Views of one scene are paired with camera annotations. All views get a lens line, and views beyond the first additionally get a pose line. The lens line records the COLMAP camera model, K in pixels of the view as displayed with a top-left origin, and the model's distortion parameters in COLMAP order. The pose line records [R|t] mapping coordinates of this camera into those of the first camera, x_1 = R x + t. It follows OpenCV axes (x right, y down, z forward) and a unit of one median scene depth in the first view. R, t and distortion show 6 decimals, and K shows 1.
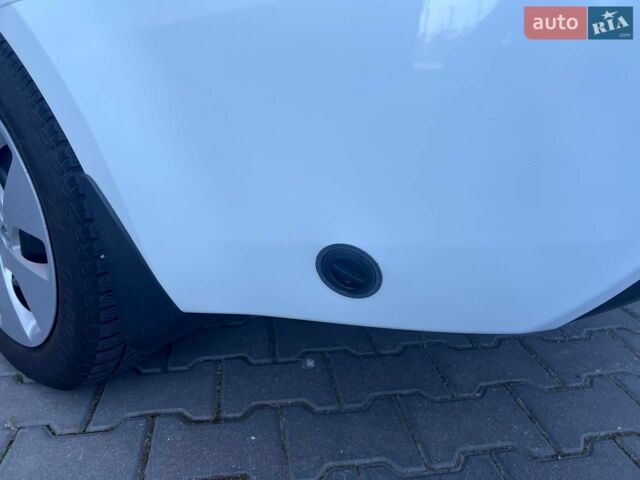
lens RADIAL K [[494.1, 0, 320.0], [0, 494.1, 240.0], [0, 0, 1]] dist [0.005202, 0.000670]
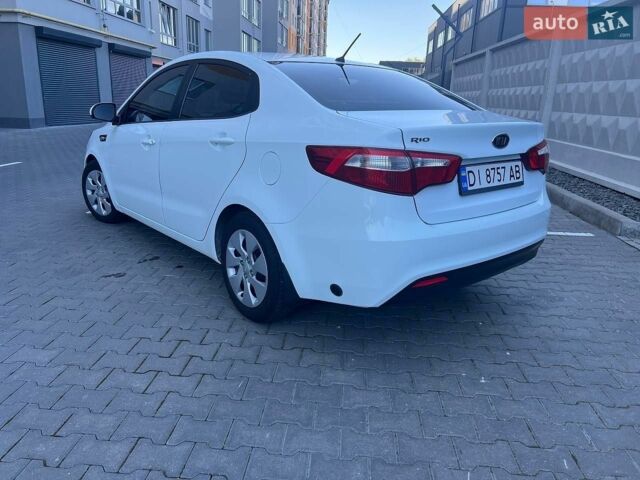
lens RADIAL K [[494.1, 0, 320.0], [0, 494.1, 240.0], [0, 0, 1]] dist [0.005202, 0.000670]
pose [[0.970961, 0.087202, -0.222779, 0.594184], [-0.108521, 0.990428, -0.085297, 0.006536], [0.213209, 0.106996, 0.971130, -2.365299]]
